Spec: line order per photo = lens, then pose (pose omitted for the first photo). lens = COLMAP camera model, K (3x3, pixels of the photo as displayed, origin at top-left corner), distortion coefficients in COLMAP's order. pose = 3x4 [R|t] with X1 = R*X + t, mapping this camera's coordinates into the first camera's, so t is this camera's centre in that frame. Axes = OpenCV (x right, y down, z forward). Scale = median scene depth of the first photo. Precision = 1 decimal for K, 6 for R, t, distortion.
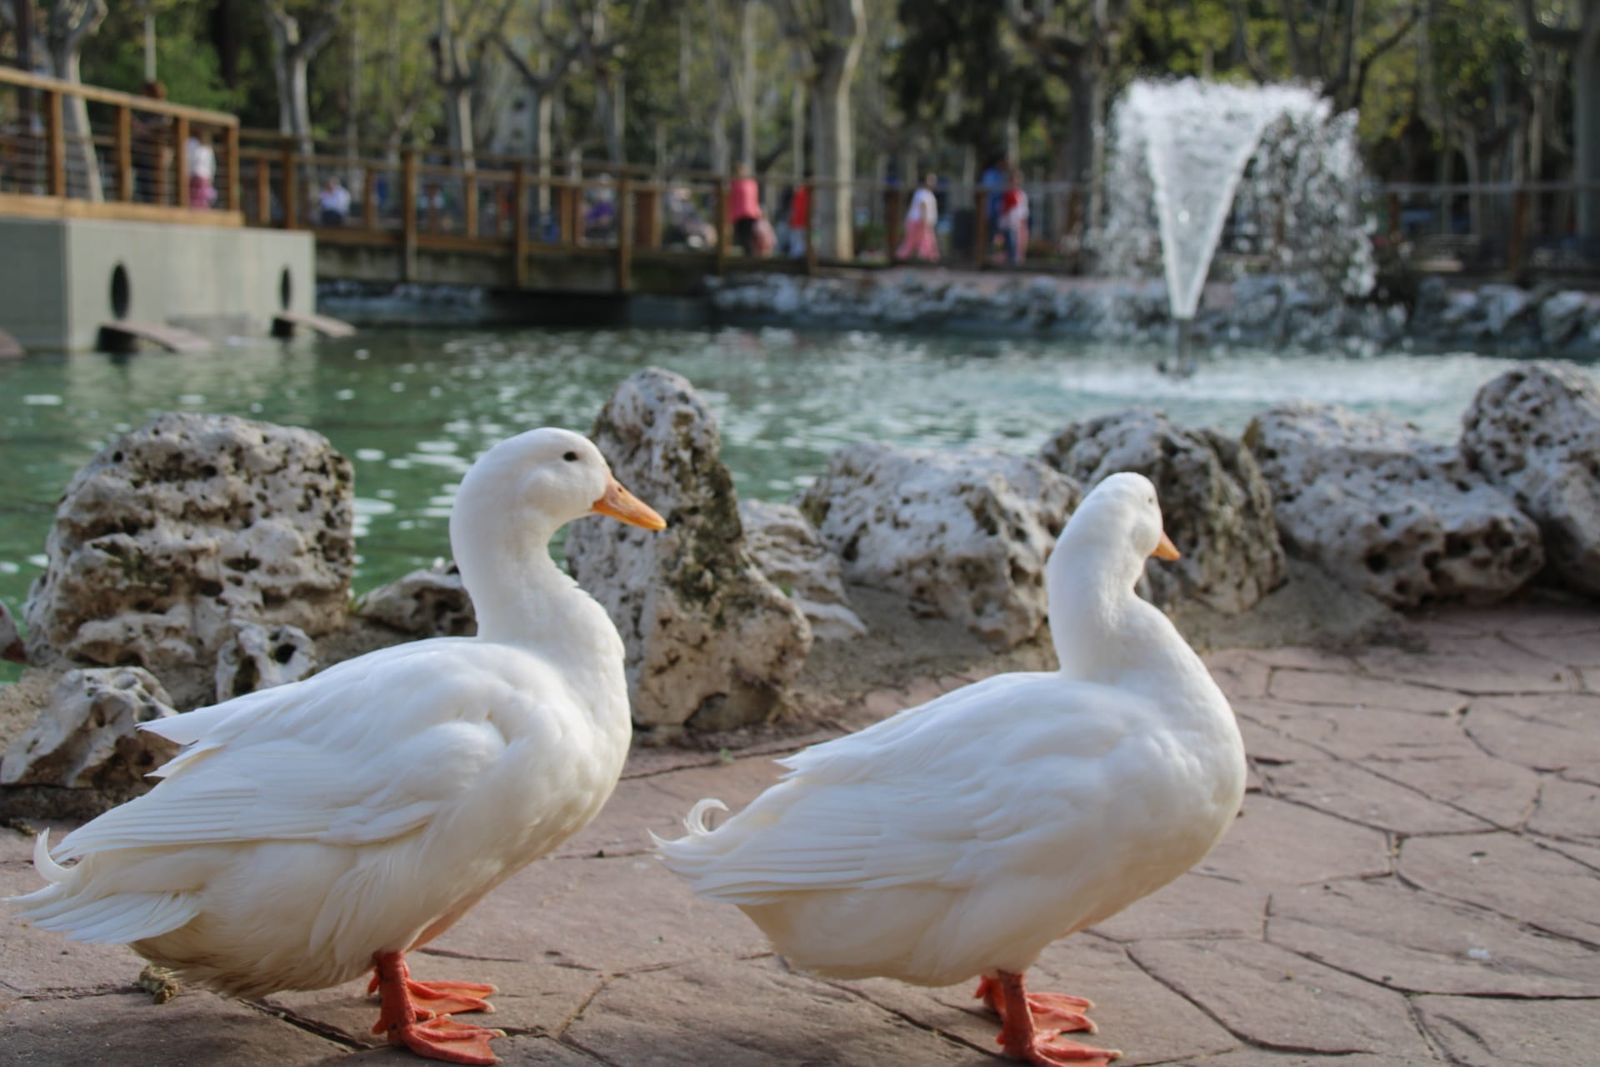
lens RADIAL K [[2624.2, 0, 800.0], [0, 2624.2, 533.5], [0, 0, 1]] dist [0.044206, 0.557120]
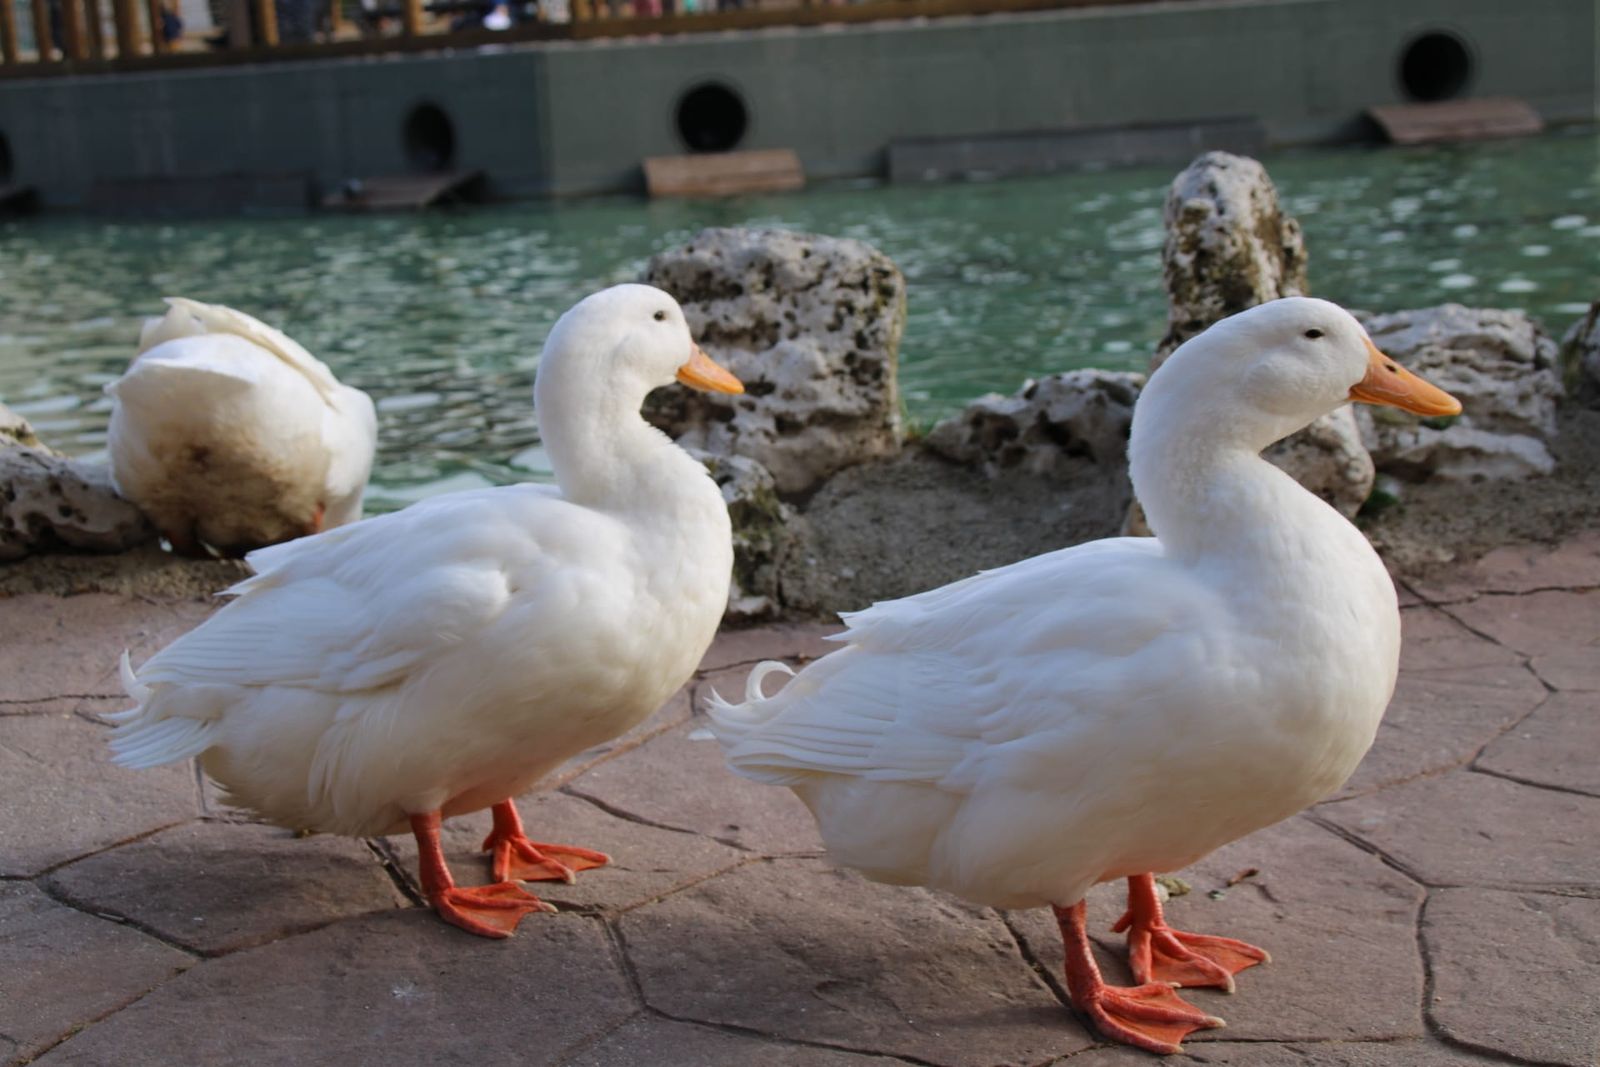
lens RADIAL K [[2833.1, 0, 800.0], [0, 2833.1, 533.5], [0, 0, 1]] dist [0.107786, 0.463338]
pose [[0.799894, 0.033669, -0.599196, 0.405797], [0.011601, 0.997371, 0.071529, -0.008856], [0.600029, -0.064167, 0.797401, 0.193253]]
